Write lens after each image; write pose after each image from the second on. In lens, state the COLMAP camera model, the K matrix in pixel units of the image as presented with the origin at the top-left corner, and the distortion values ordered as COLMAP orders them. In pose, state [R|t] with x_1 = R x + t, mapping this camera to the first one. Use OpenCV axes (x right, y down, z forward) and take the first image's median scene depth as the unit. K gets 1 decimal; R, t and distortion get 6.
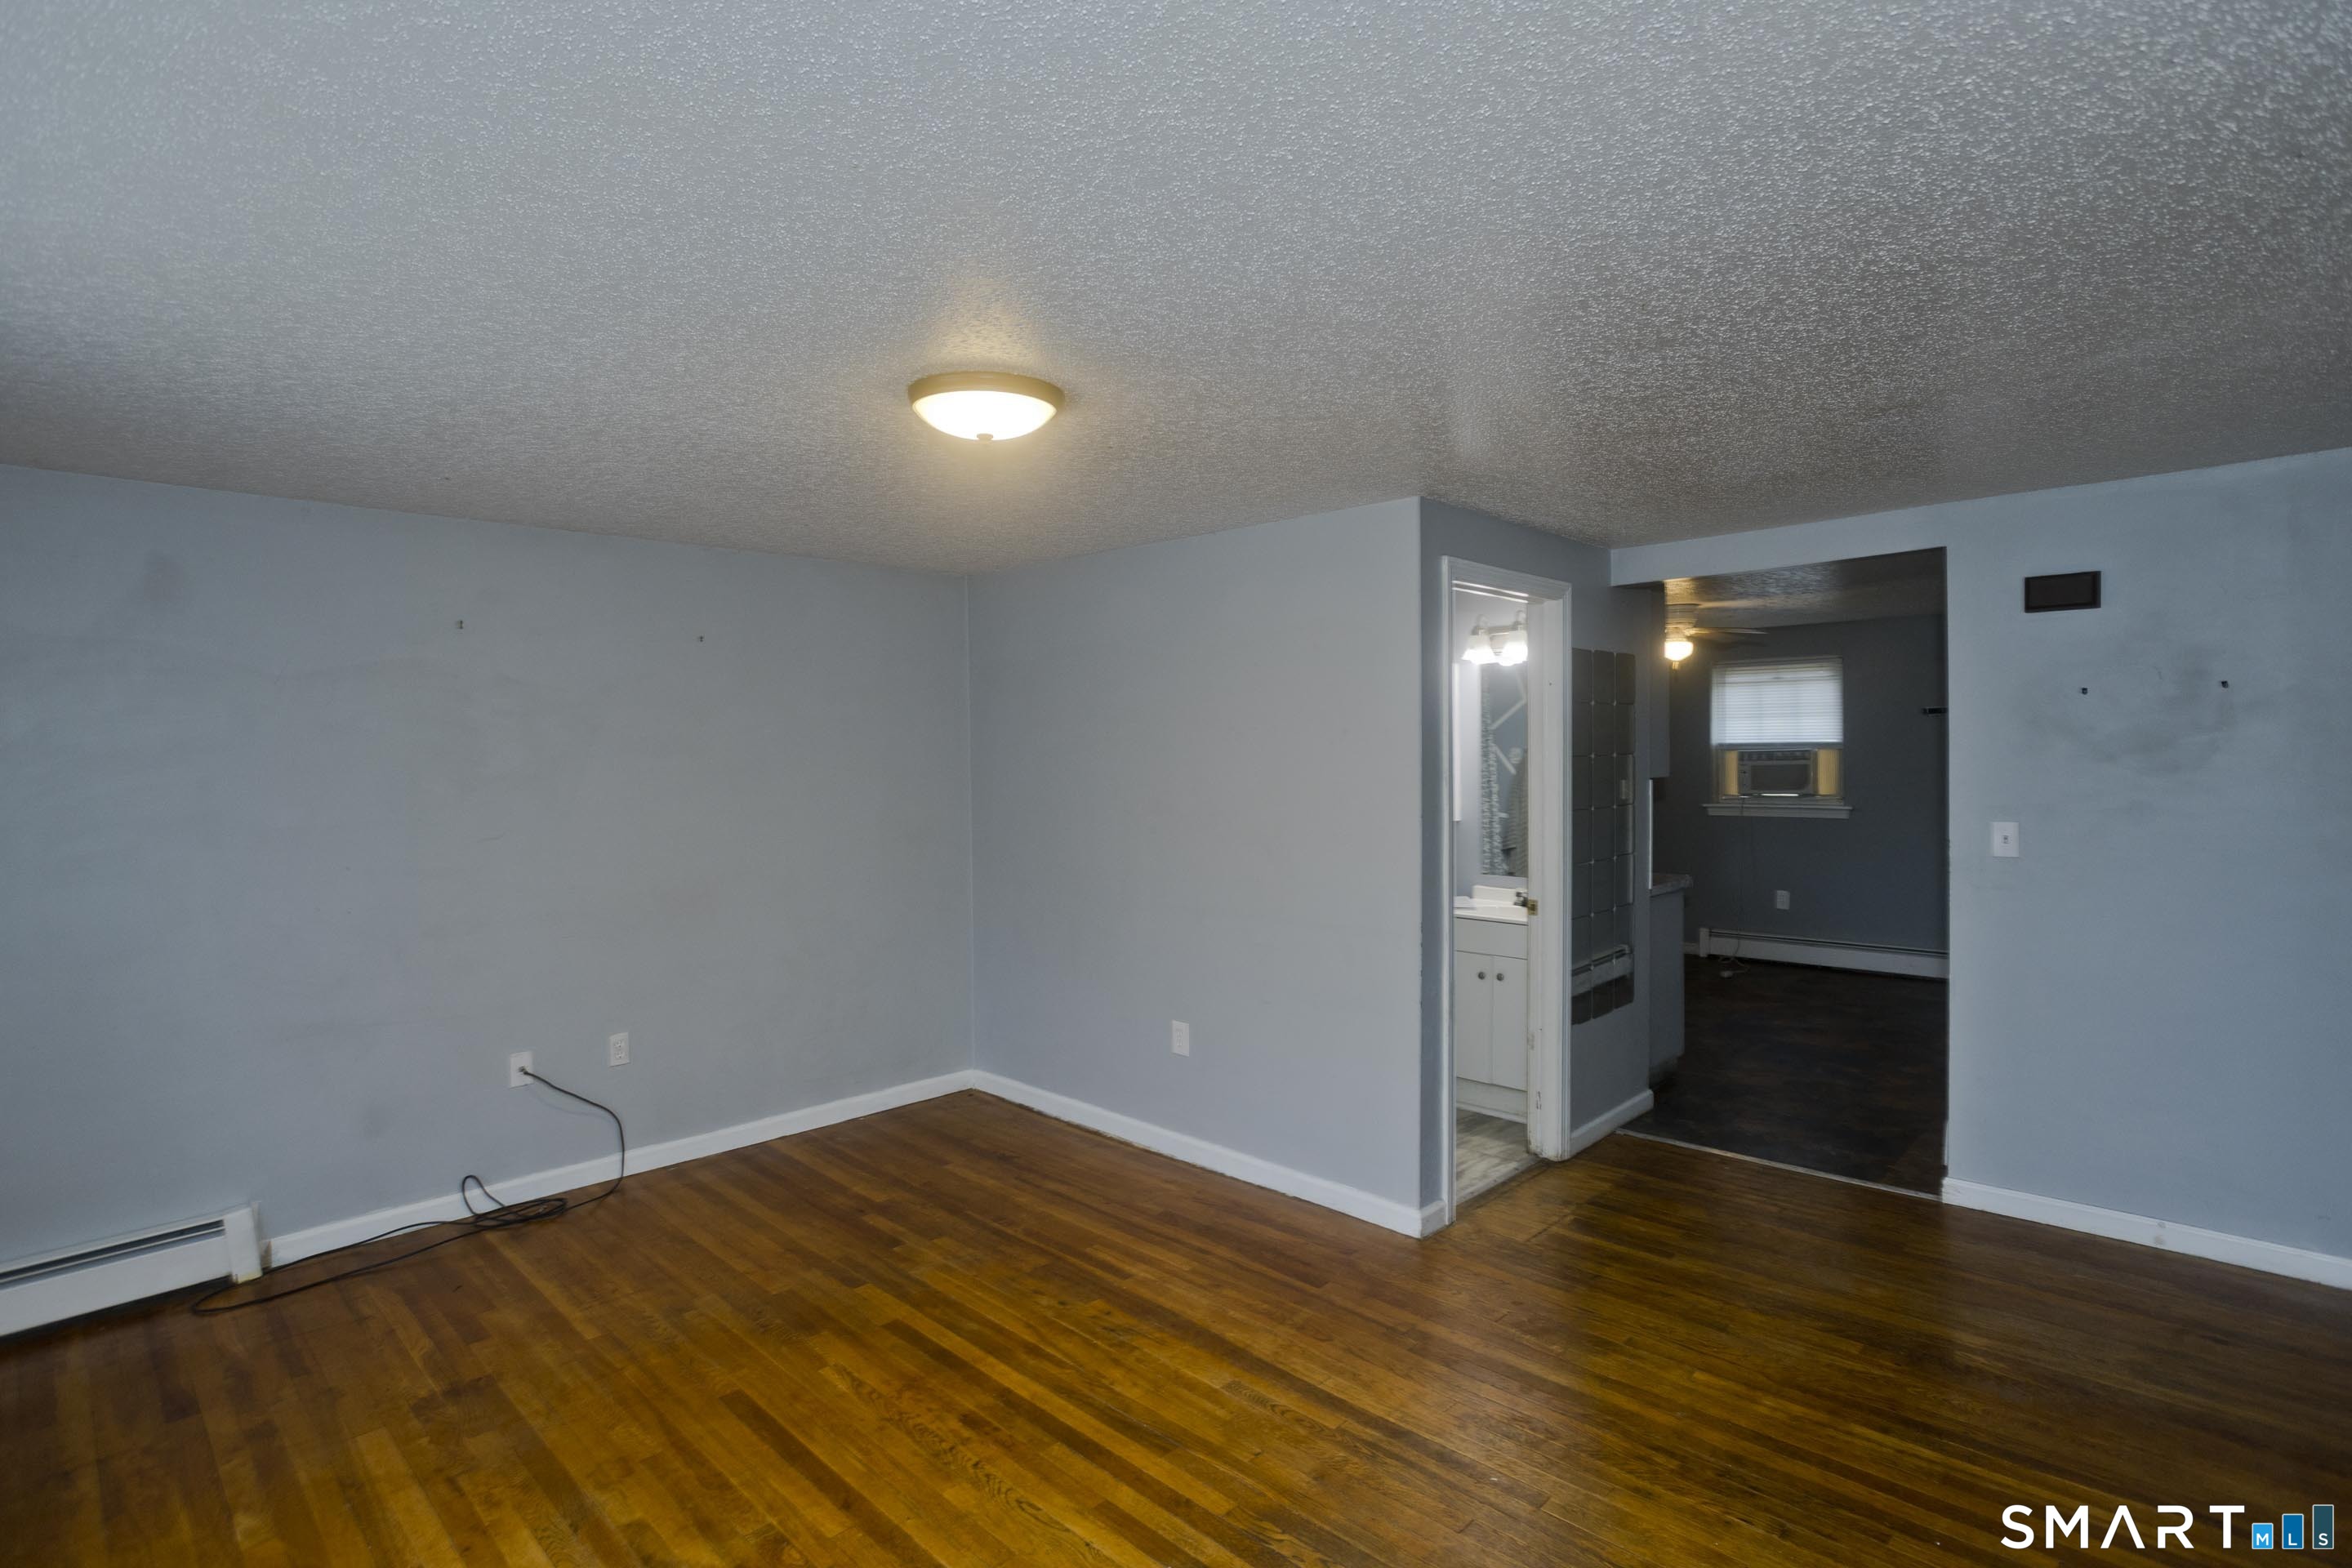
lens RADIAL K [[1129.9, 0, 1196.0], [0, 1129.9, 770.8], [0, 0, 1]] dist [0.005059, 0.002617]
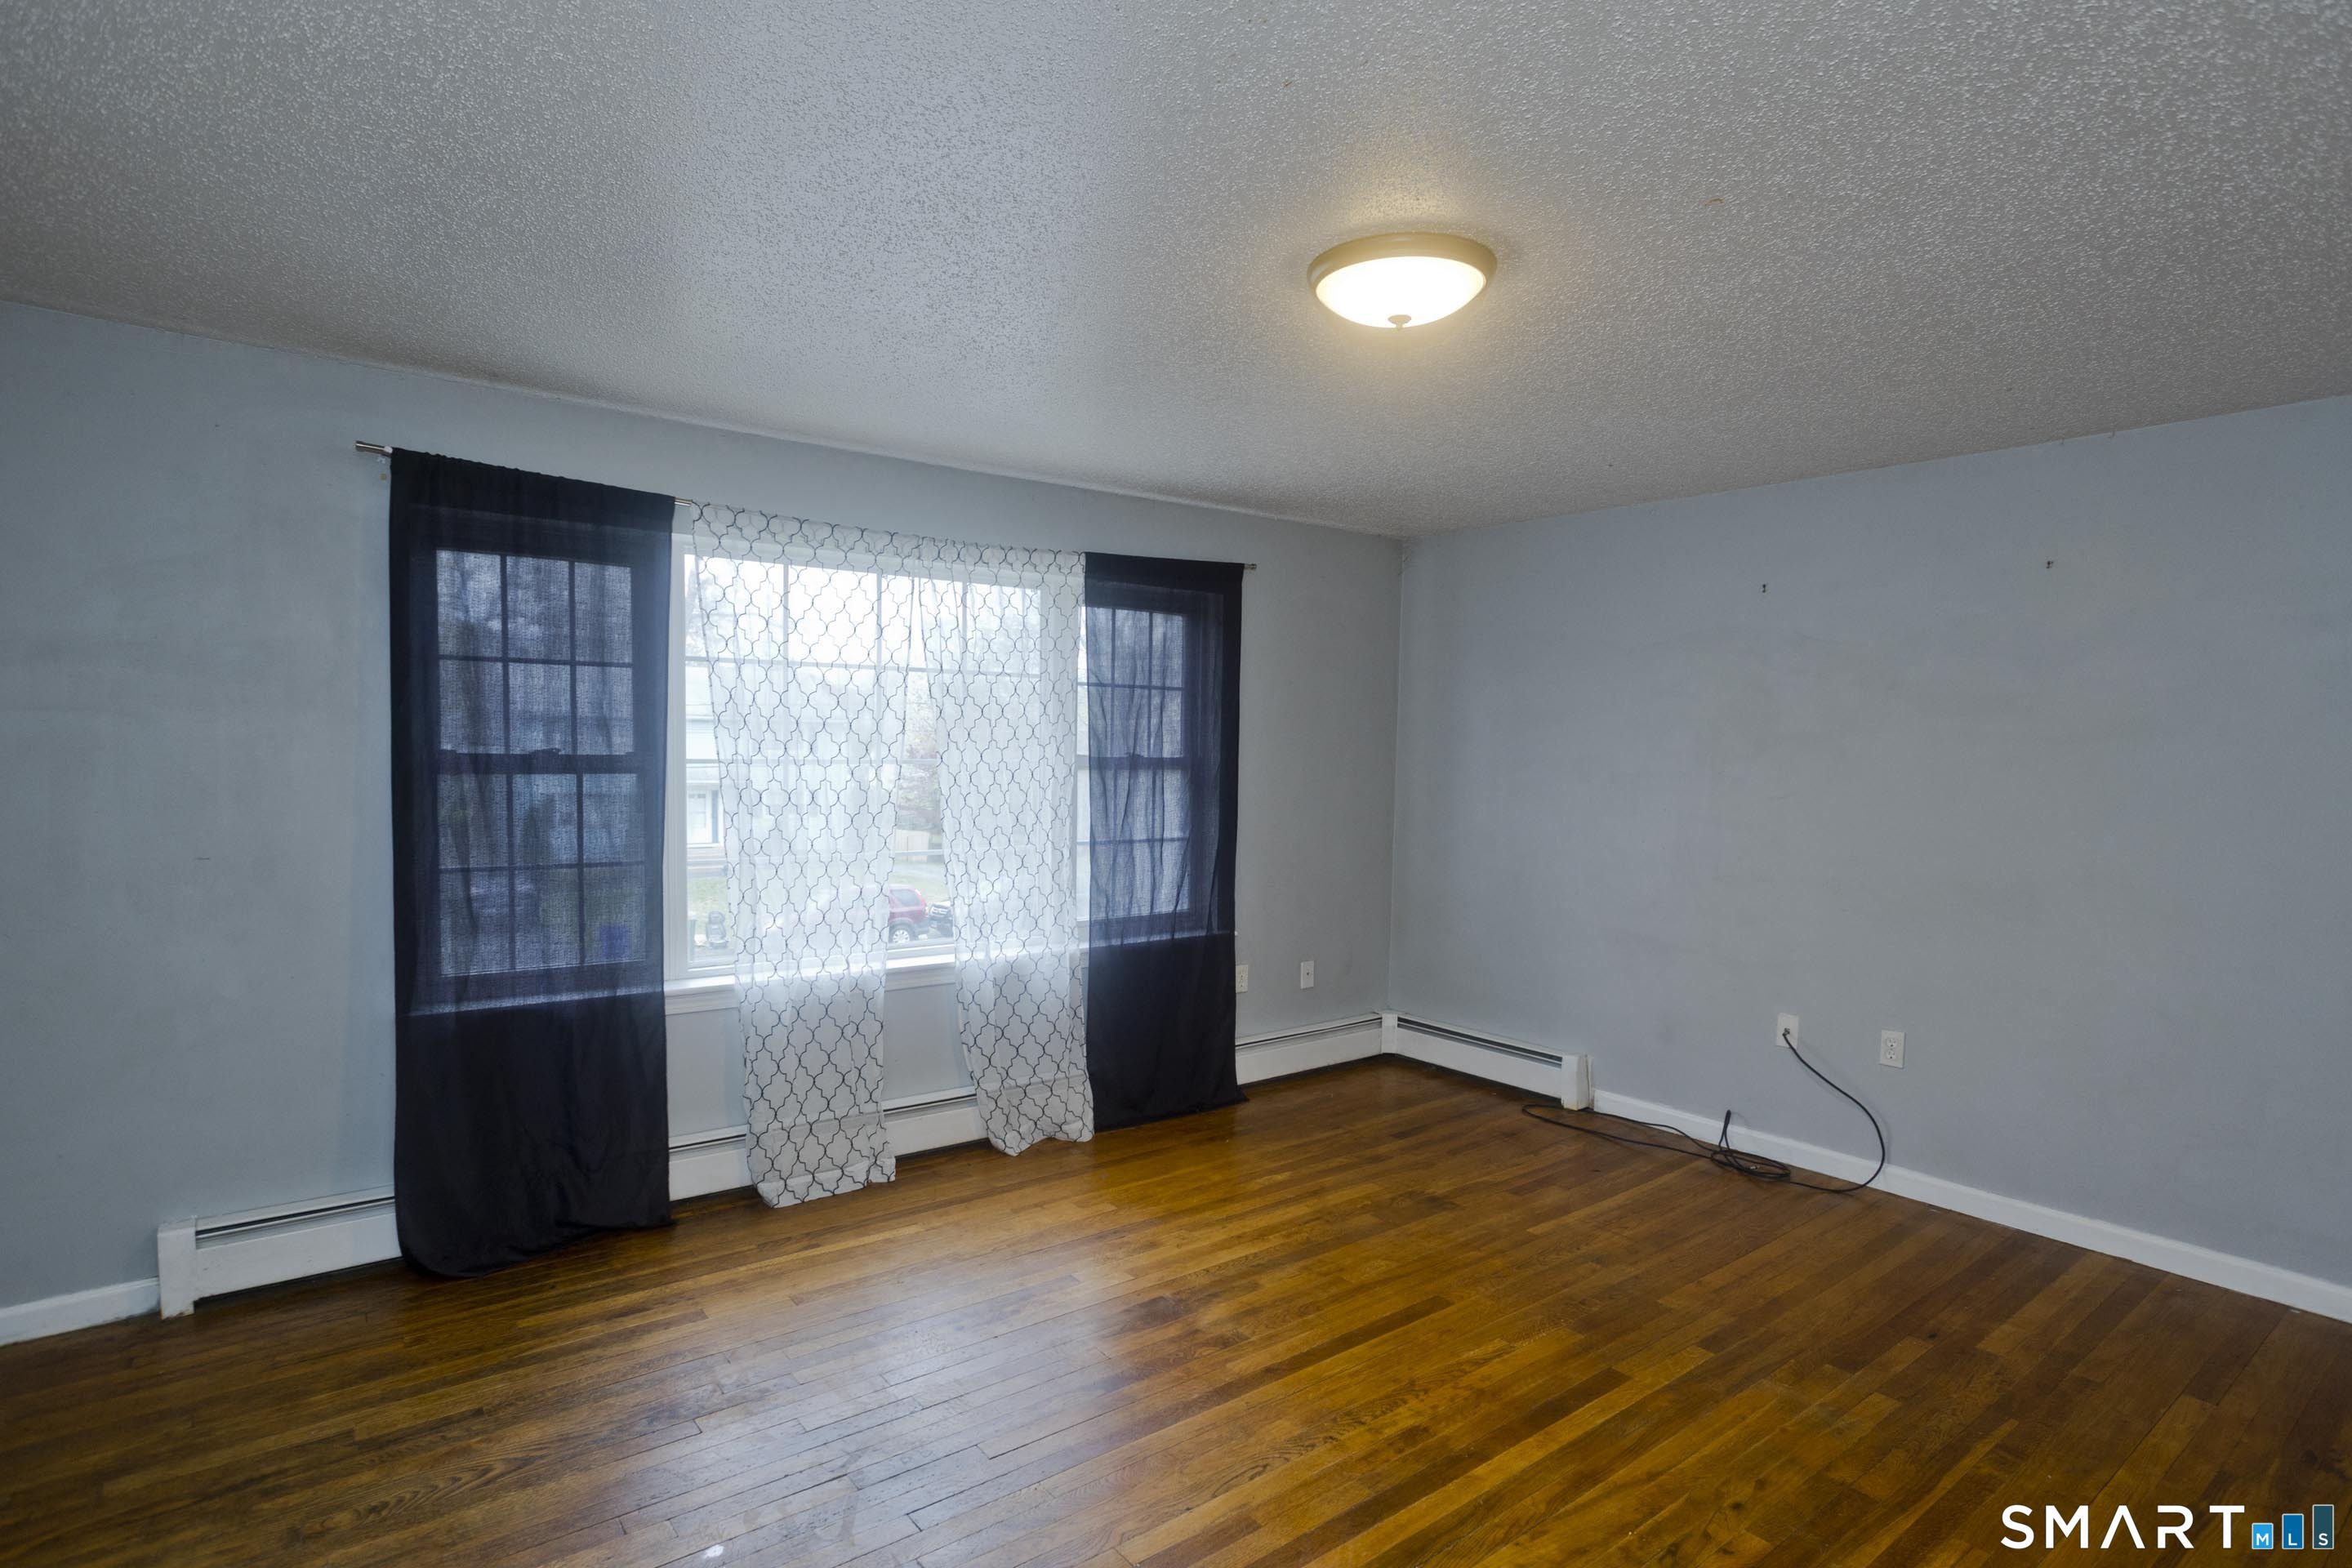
lens RADIAL K [[1129.9, 0, 1186.5], [0, 1129.9, 794.5], [0, 0, 1]] dist [0.005059, 0.002617]
pose [[-0.067706, 0.059339, -0.995939, 0.511276], [-0.027716, 0.997733, 0.061330, 0.011690], [0.997320, 0.031755, -0.065908, 0.646238]]
